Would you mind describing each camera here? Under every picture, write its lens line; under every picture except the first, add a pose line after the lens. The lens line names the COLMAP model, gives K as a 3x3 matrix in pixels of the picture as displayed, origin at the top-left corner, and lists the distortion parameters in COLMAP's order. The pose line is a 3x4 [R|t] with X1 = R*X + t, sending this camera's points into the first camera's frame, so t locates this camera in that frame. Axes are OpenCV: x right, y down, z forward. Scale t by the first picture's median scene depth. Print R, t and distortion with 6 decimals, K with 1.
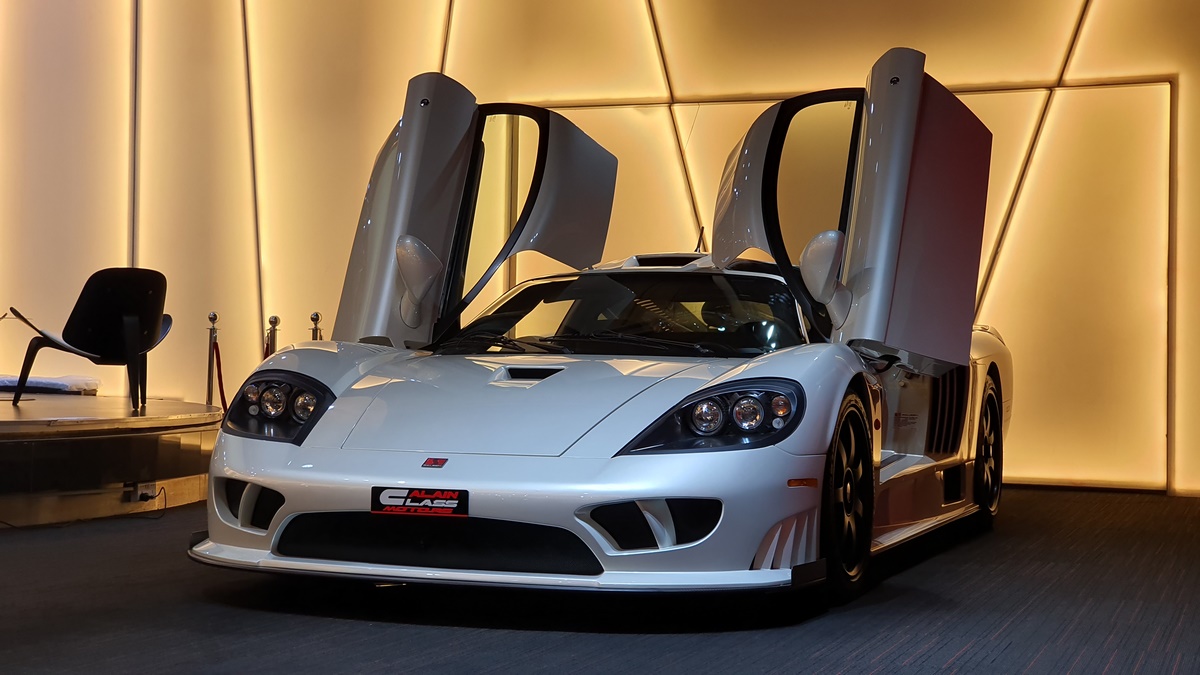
lens RADIAL K [[1799.3, 0, 600.0], [0, 1799.3, 337.5], [0, 0, 1]] dist [-0.048848, 0.537302]
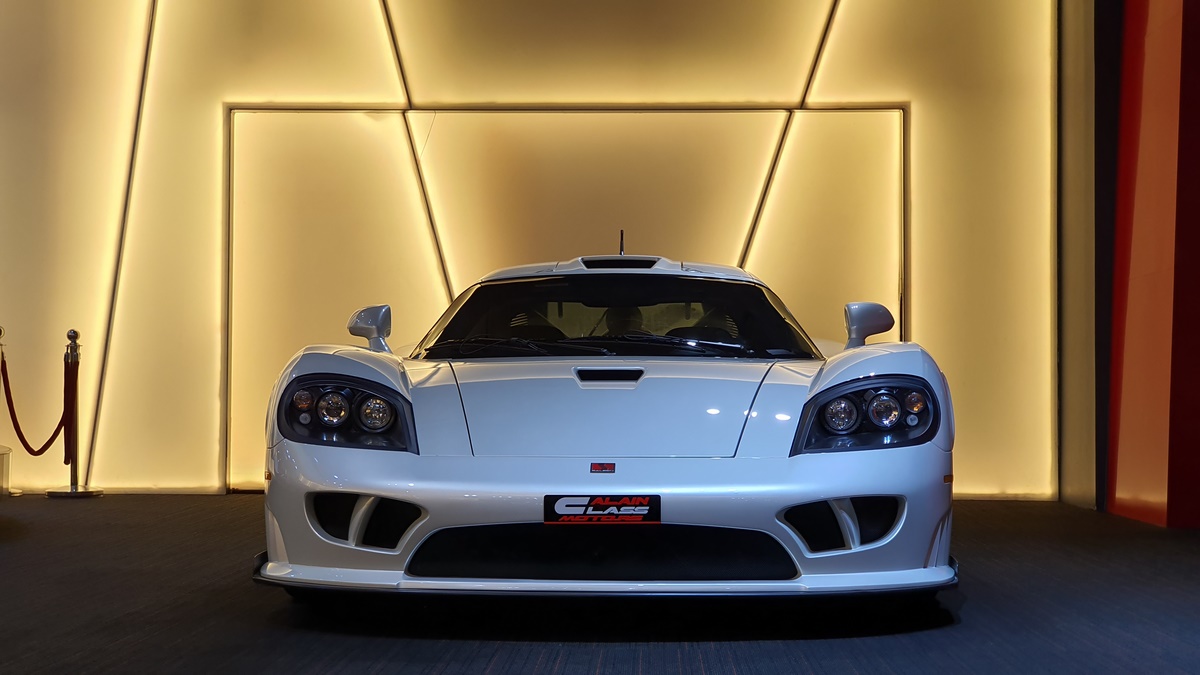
lens RADIAL K [[1799.3, 0, 600.0], [0, 1799.3, 337.5], [0, 0, 1]] dist [-0.048848, 0.537302]
pose [[0.943049, 0.000308, 0.332654, -0.395205], [0.005305, 0.999858, -0.015965, 0.017013], [-0.332612, 0.016821, 0.942914, 0.122162]]
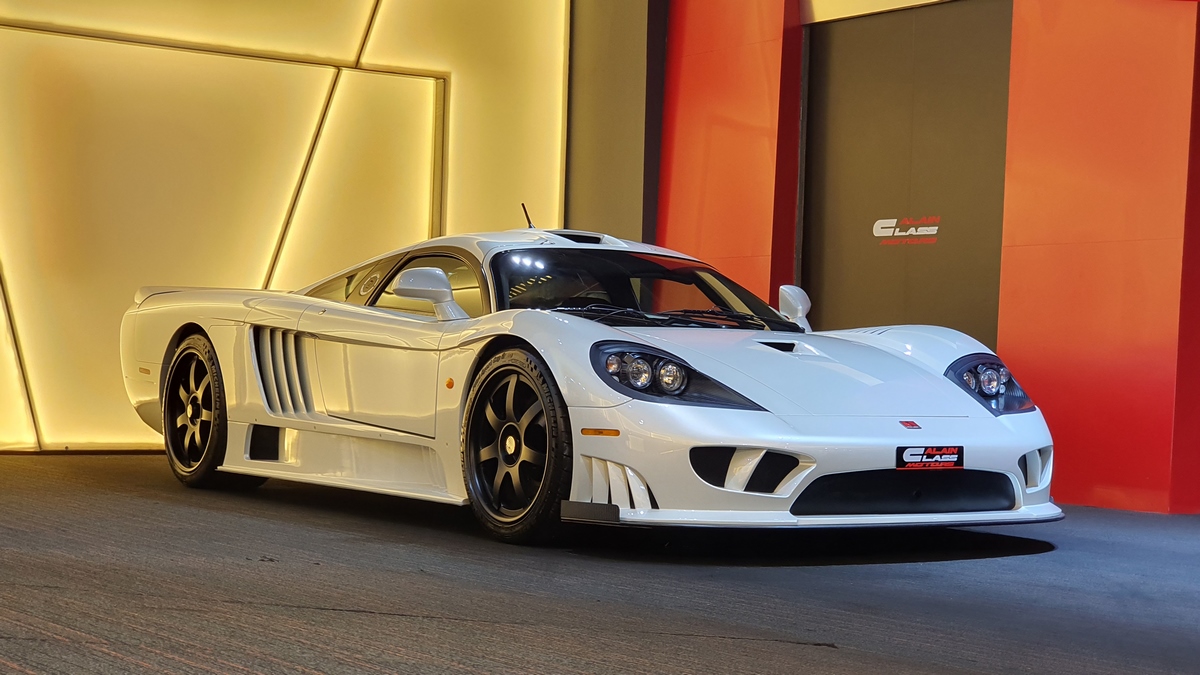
lens RADIAL K [[1999.5, 0, 599.8], [0, 1999.5, 418.5], [0, 0, 1]] dist [0.052273, 0.101117]
pose [[0.560778, -0.021717, 0.827681, -1.255207], [-0.029732, 0.998483, 0.046343, 0.011445], [-0.827432, -0.050597, 0.559282, 0.434417]]
